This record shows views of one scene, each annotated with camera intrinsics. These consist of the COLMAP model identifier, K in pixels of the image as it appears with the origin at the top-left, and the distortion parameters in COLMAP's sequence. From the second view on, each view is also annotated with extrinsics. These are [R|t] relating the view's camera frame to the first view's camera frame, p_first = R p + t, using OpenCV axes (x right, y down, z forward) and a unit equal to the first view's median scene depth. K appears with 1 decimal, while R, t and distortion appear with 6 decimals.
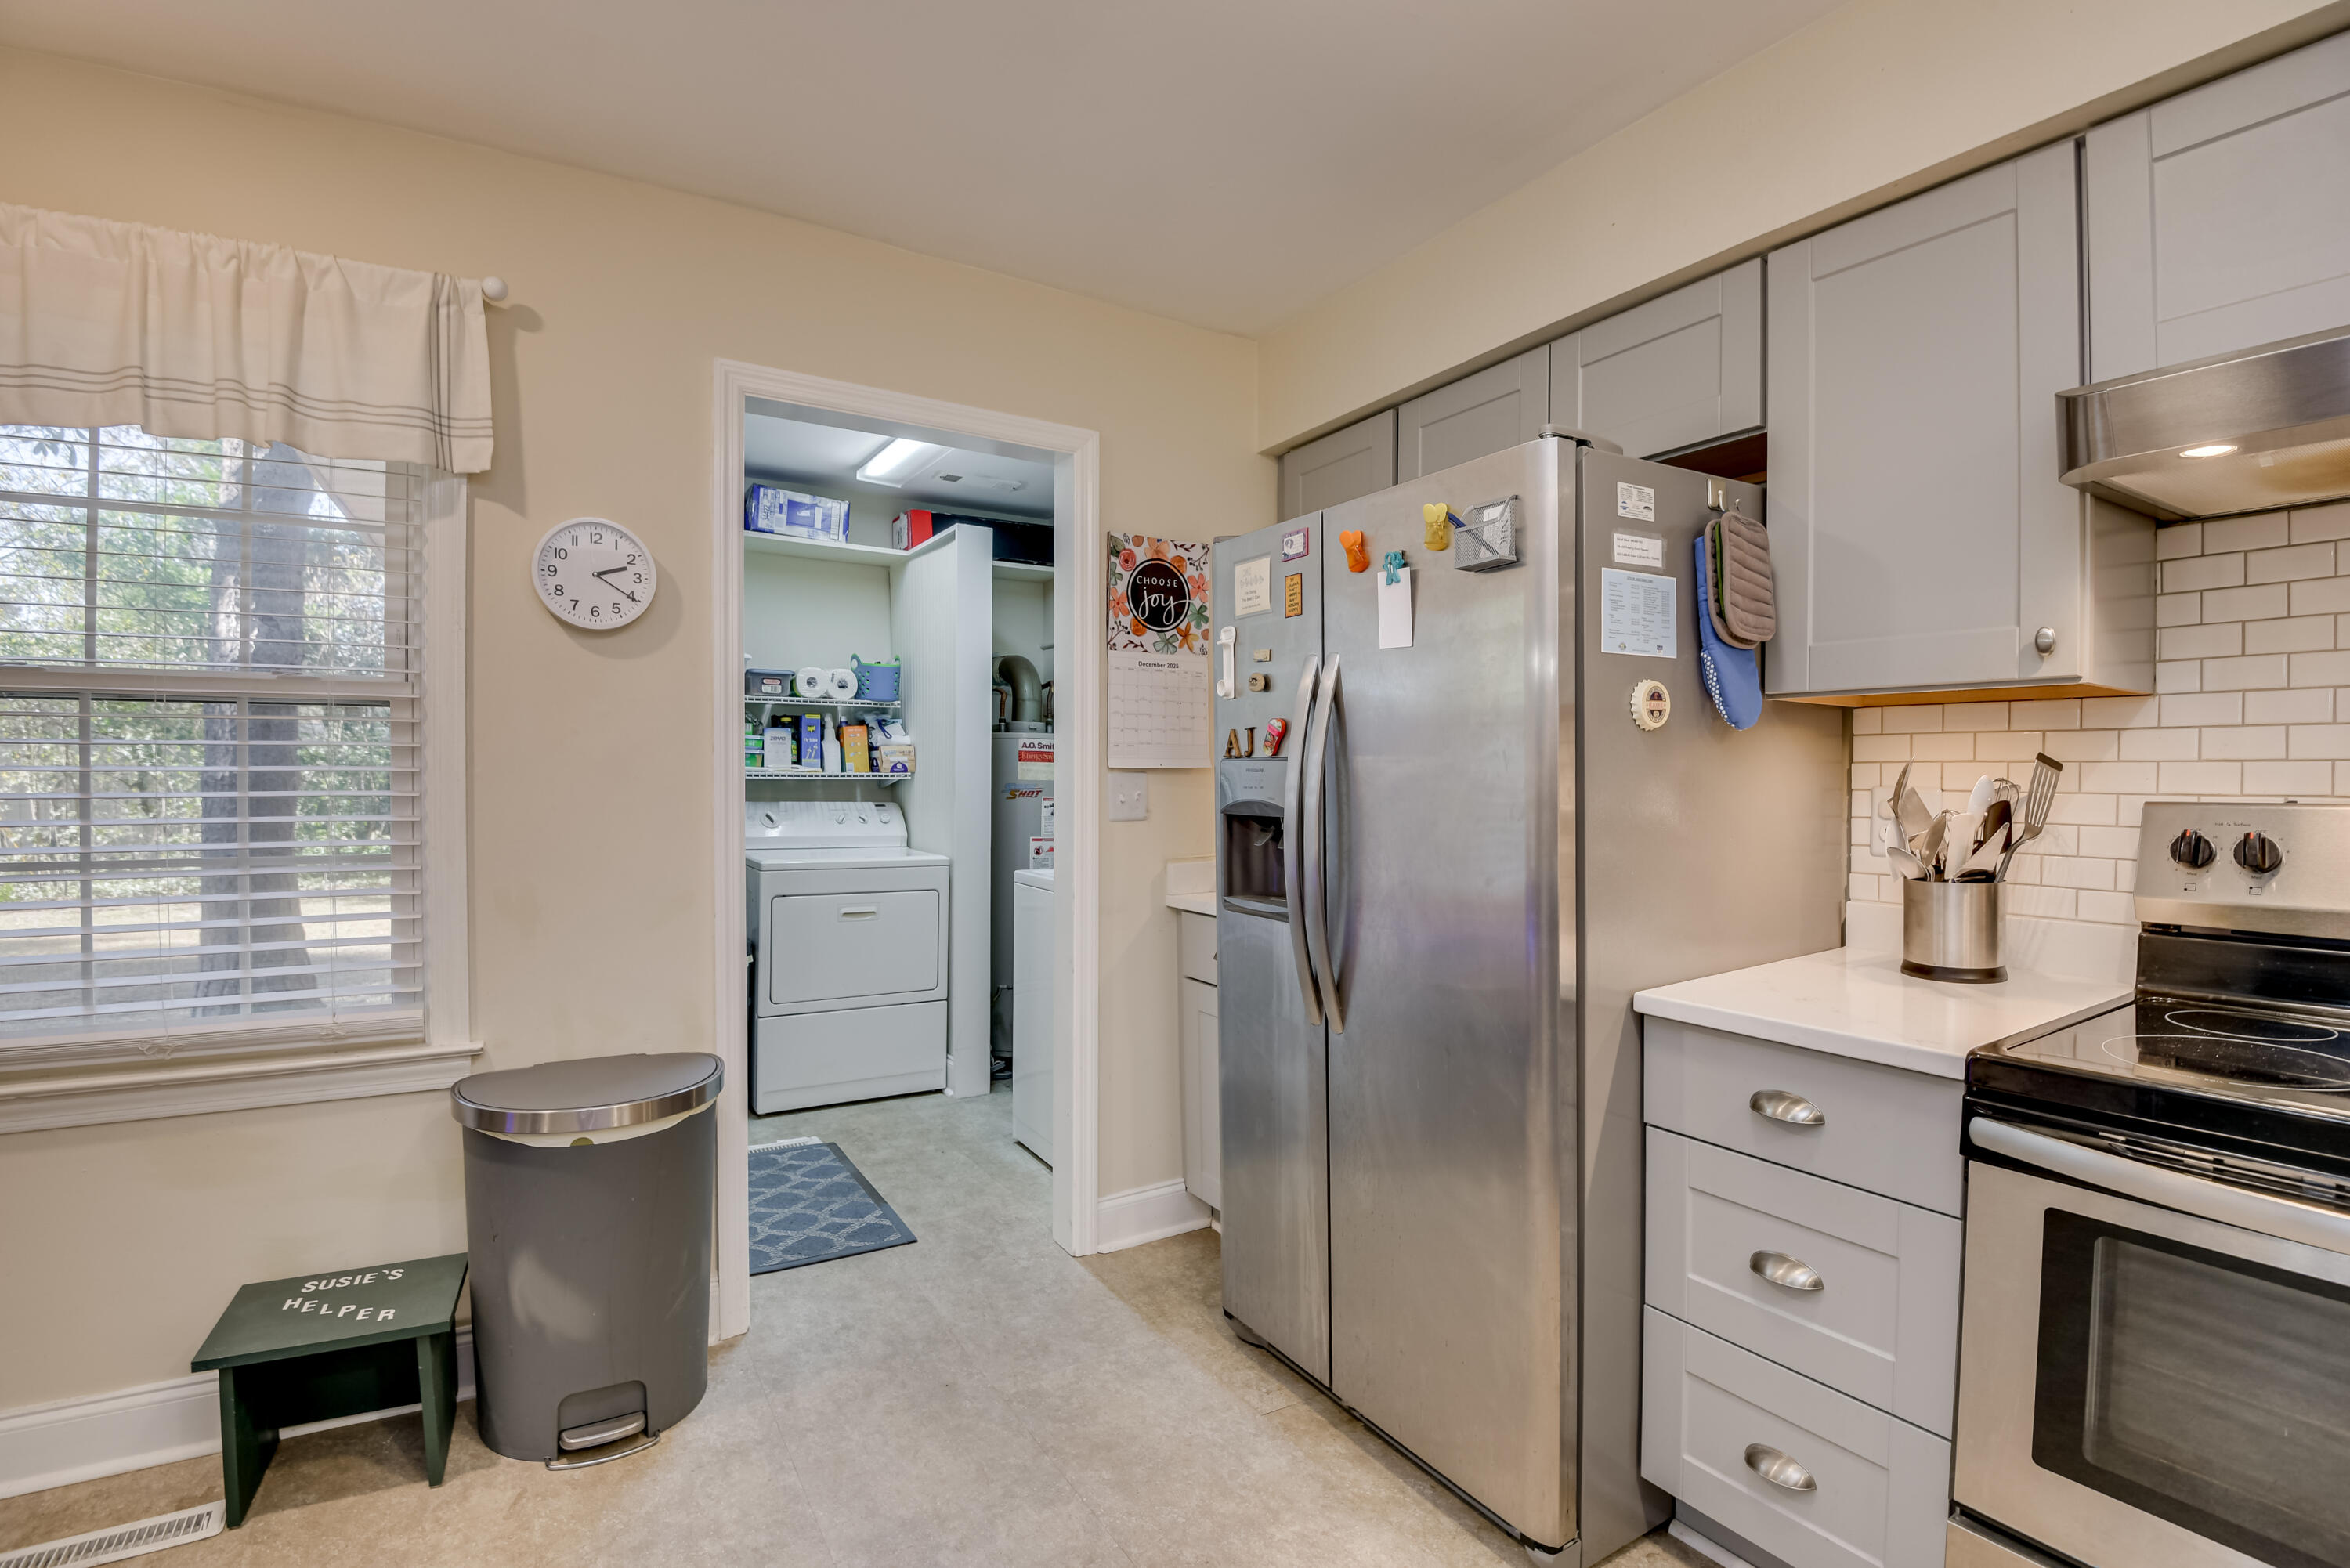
lens RADIAL K [[1104.0, 0, 1183.1], [0, 1104.0, 781.7], [0, 0, 1]] dist [-0.000126, 0.000103]
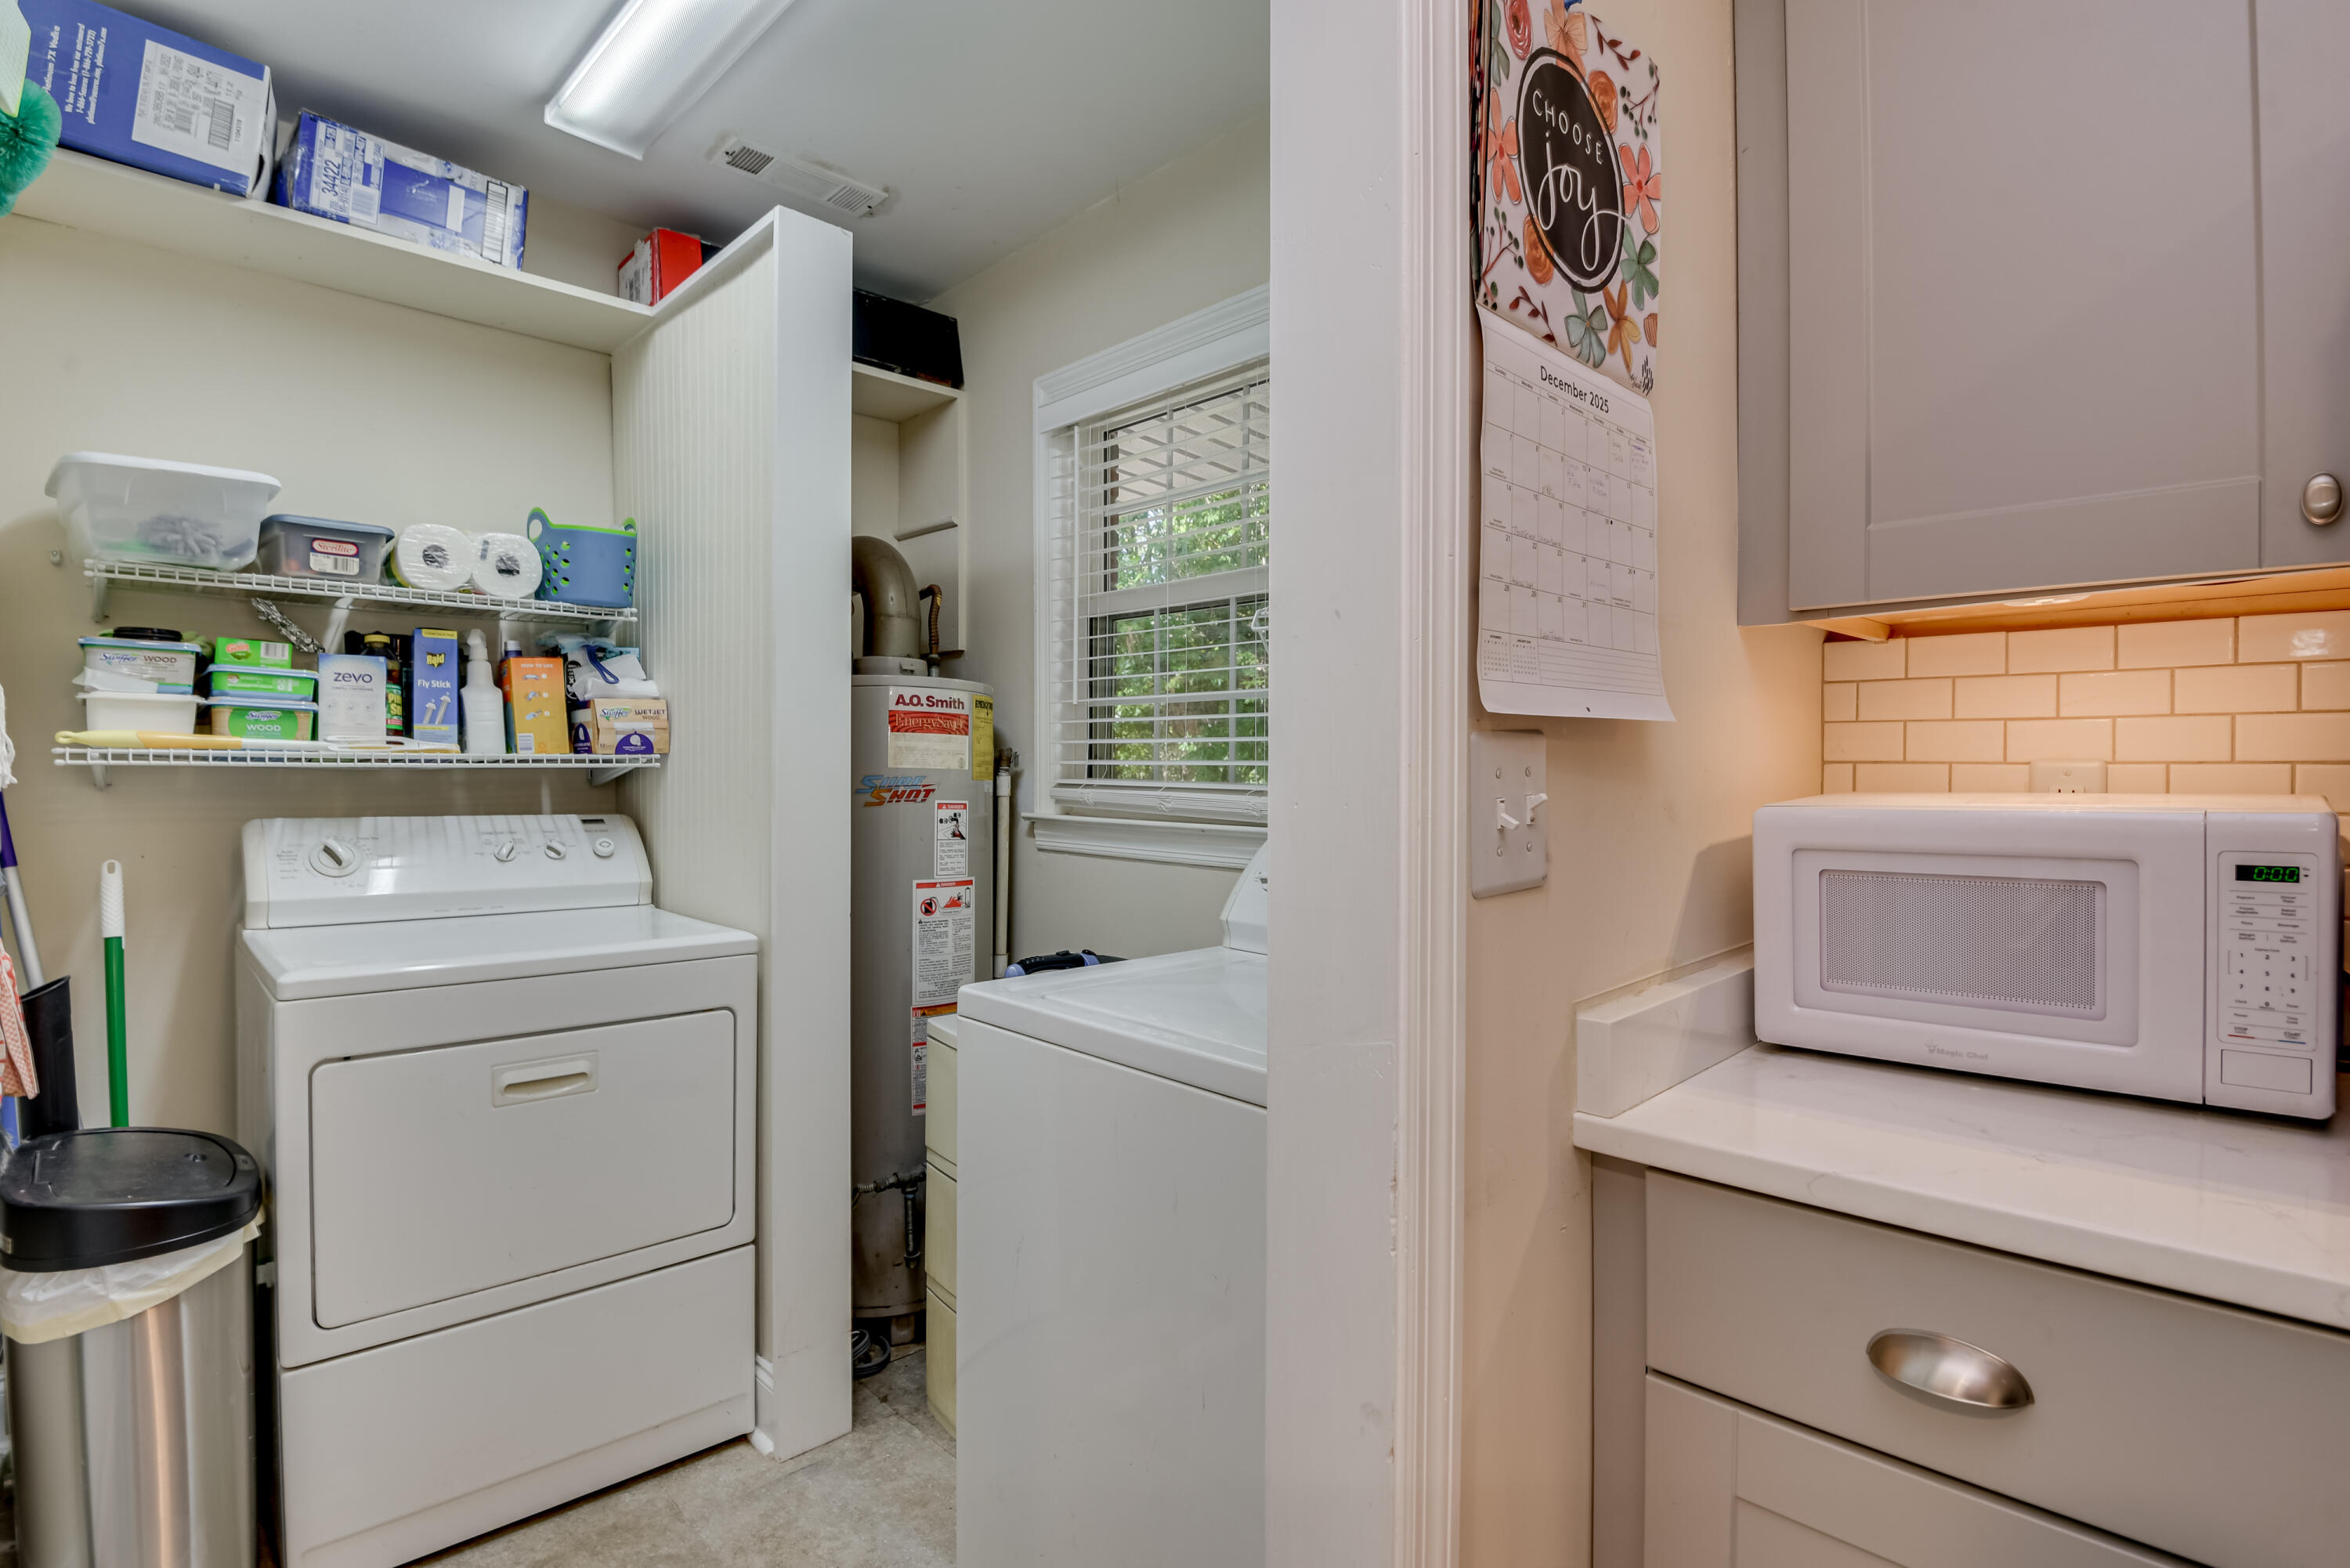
lens RADIAL K [[1125.8, 0, 1166.4], [0, 1125.8, 776.9], [0, 0, 1]] dist [-0.029209, -0.002710]
pose [[0.977274, -0.003761, 0.211947, -0.134735], [0.003421, 0.999992, 0.001972, 0.001594], [-0.211952, -0.001203, 0.977279, 0.475581]]
